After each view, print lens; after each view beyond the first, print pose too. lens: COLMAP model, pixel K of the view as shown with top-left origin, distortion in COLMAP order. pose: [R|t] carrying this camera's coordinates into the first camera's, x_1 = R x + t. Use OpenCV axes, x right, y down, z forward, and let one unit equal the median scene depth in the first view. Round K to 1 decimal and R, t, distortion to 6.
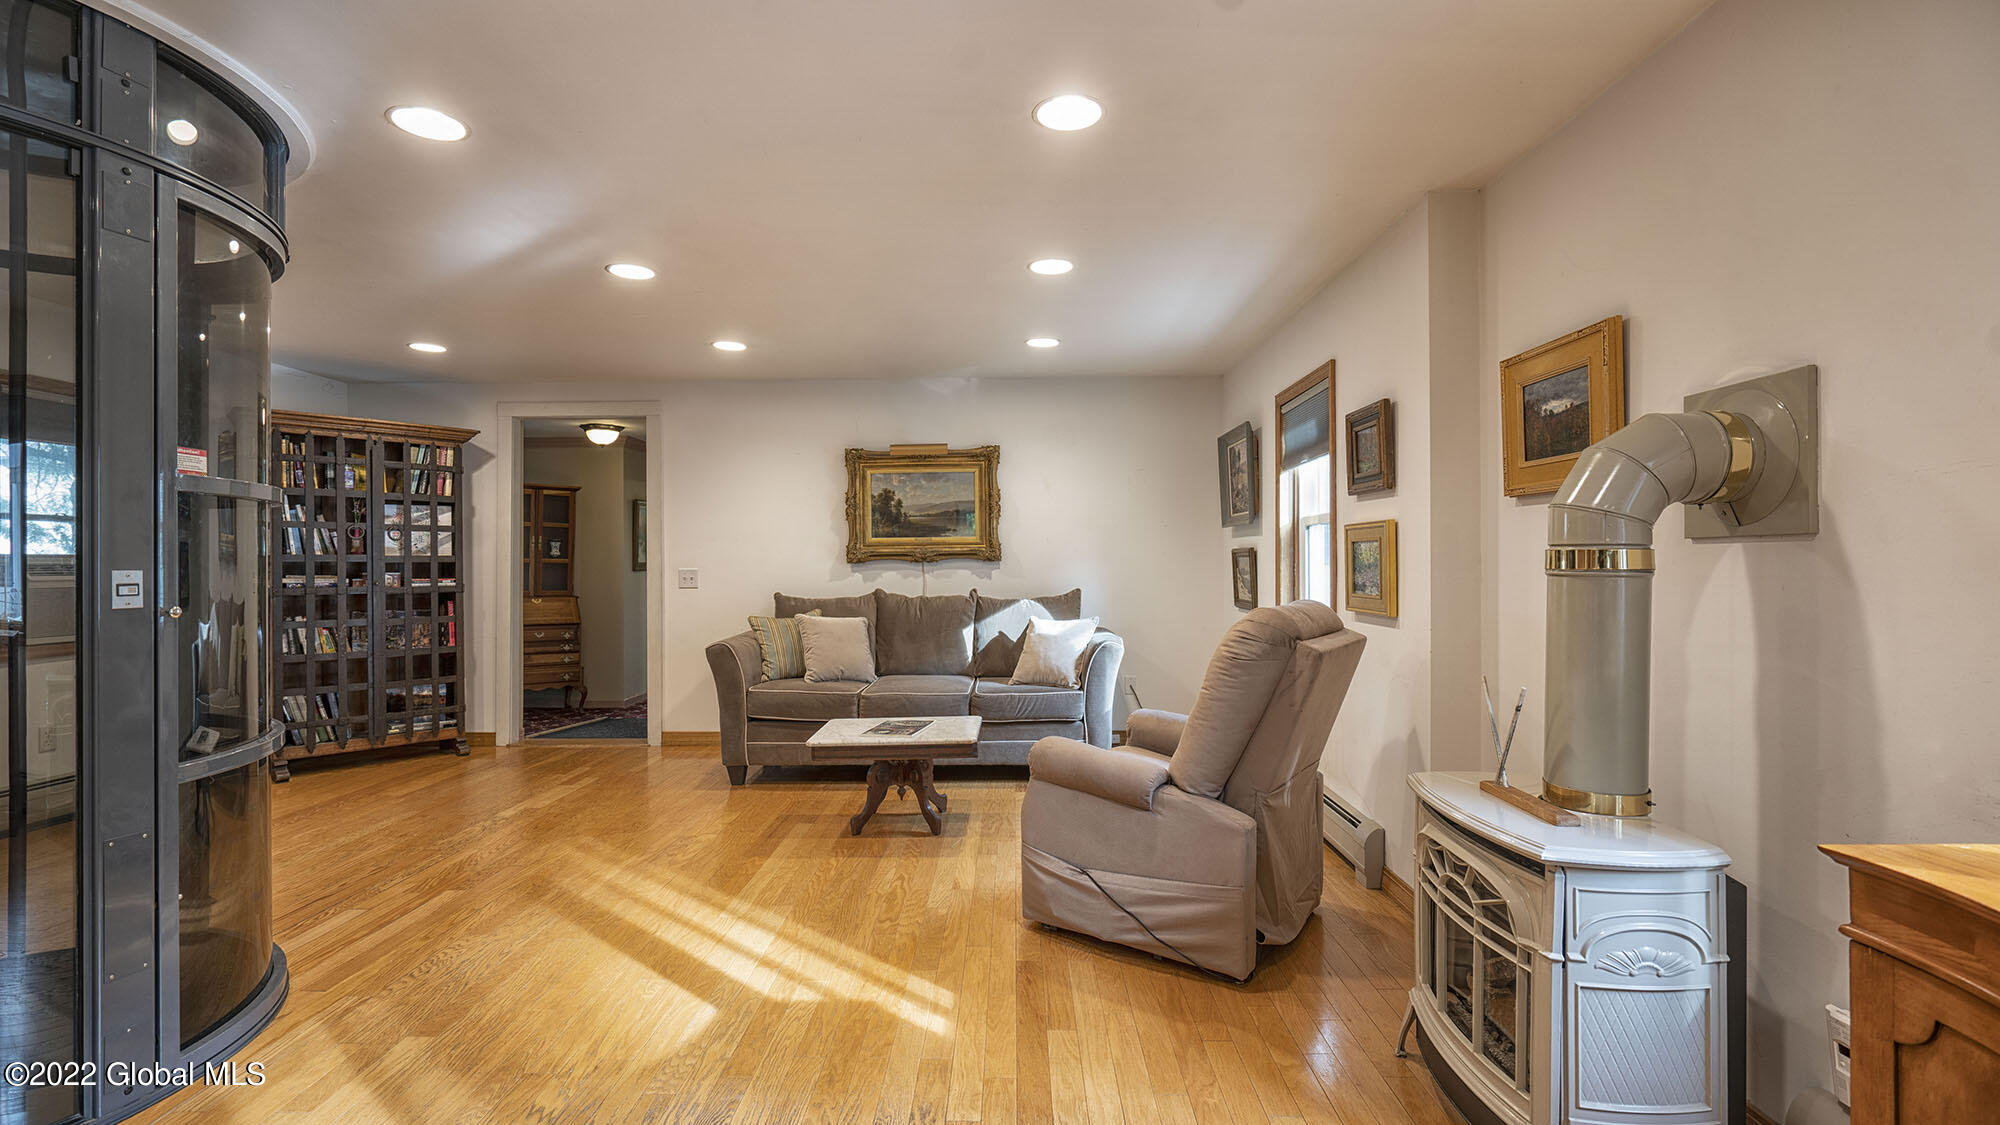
lens RADIAL K [[915.2, 0, 1005.6], [0, 915.2, 563.0], [0, 0, 1]] dist [0.001883, 0.000065]
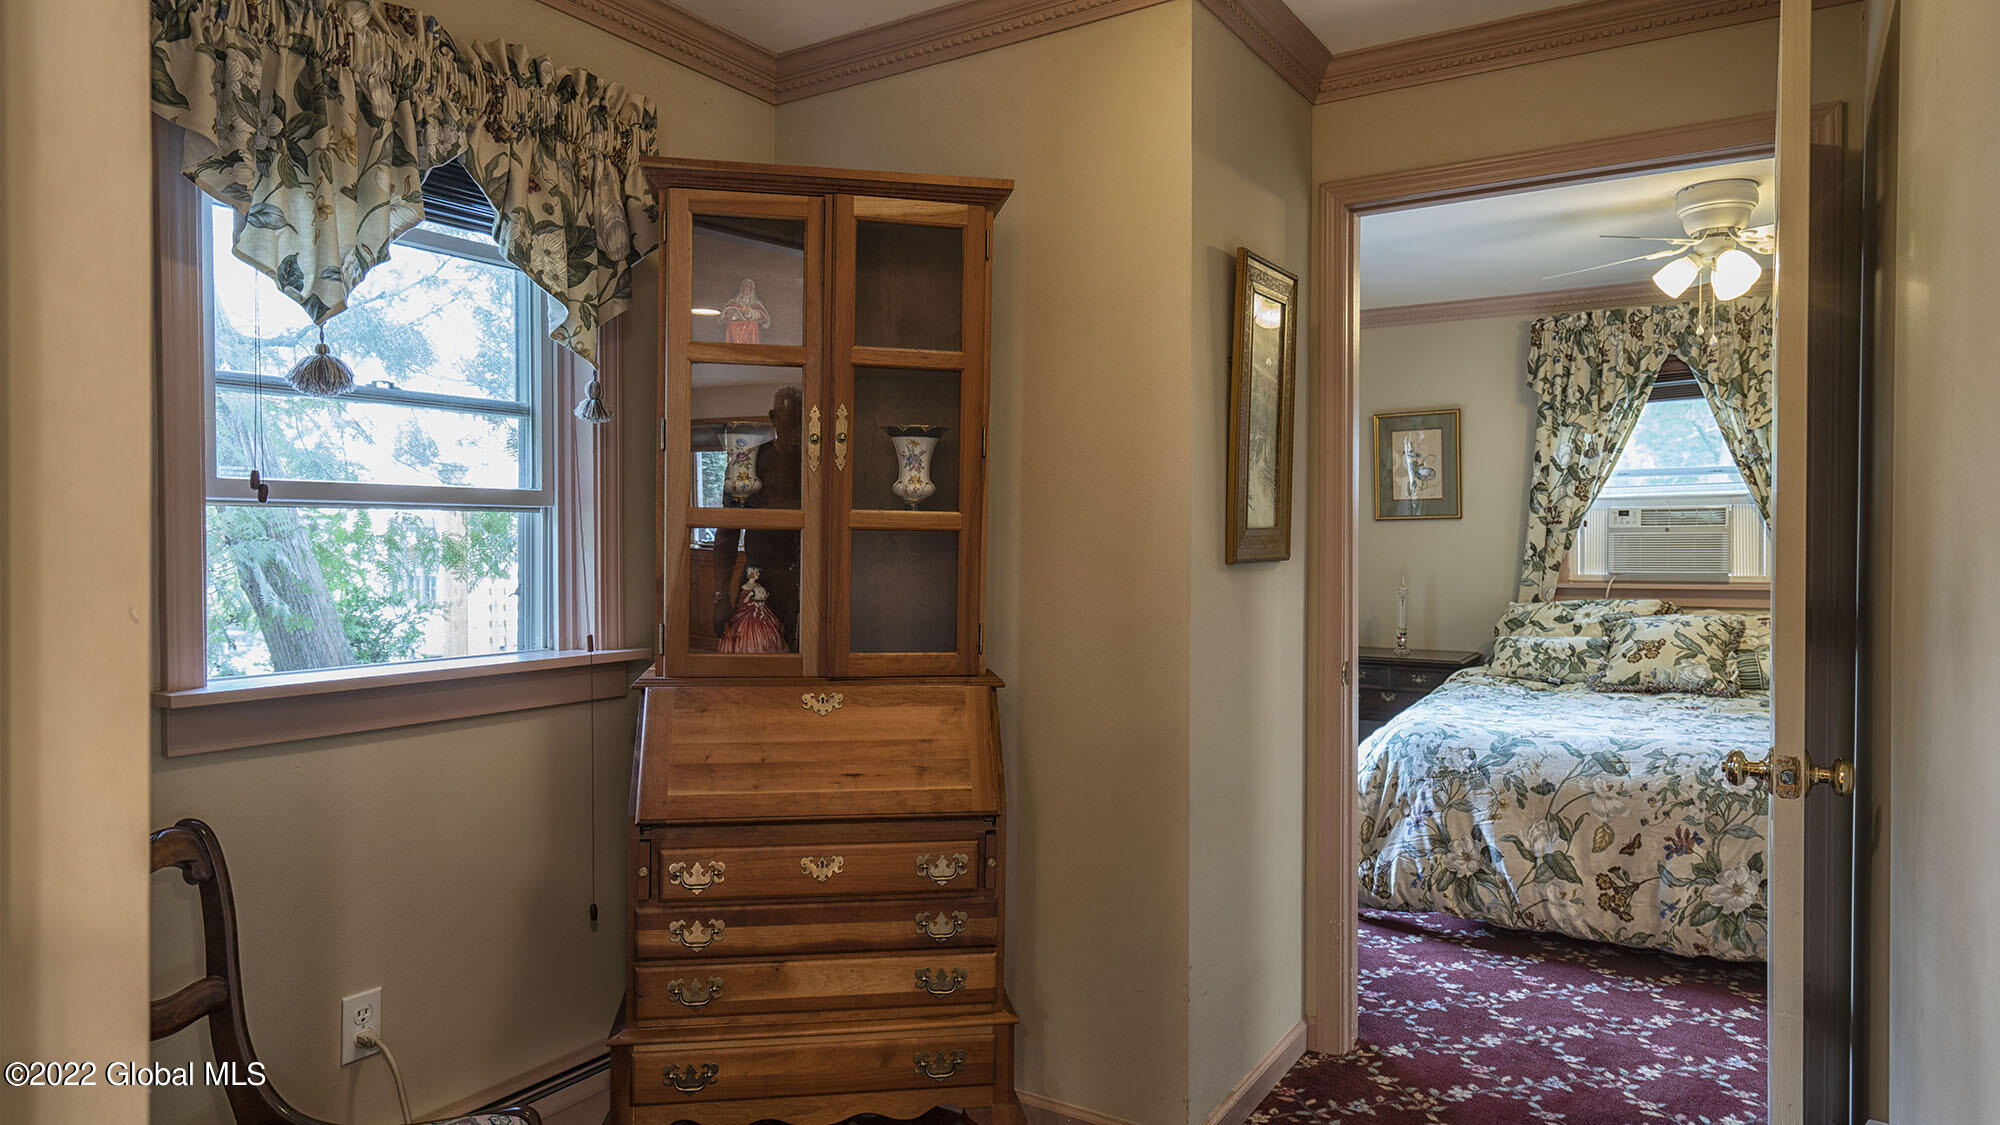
lens RADIAL K [[1241.5, 0, 1001.0], [0, 1241.5, 562.9], [0, 0, 1]] dist [-0.000336, -0.000006]
pose [[0.861009, 0.006382, -0.508549, -0.321400], [0.000209, 0.999917, 0.012902, 0.004398], [0.508589, -0.011215, 0.860936, 0.758829]]
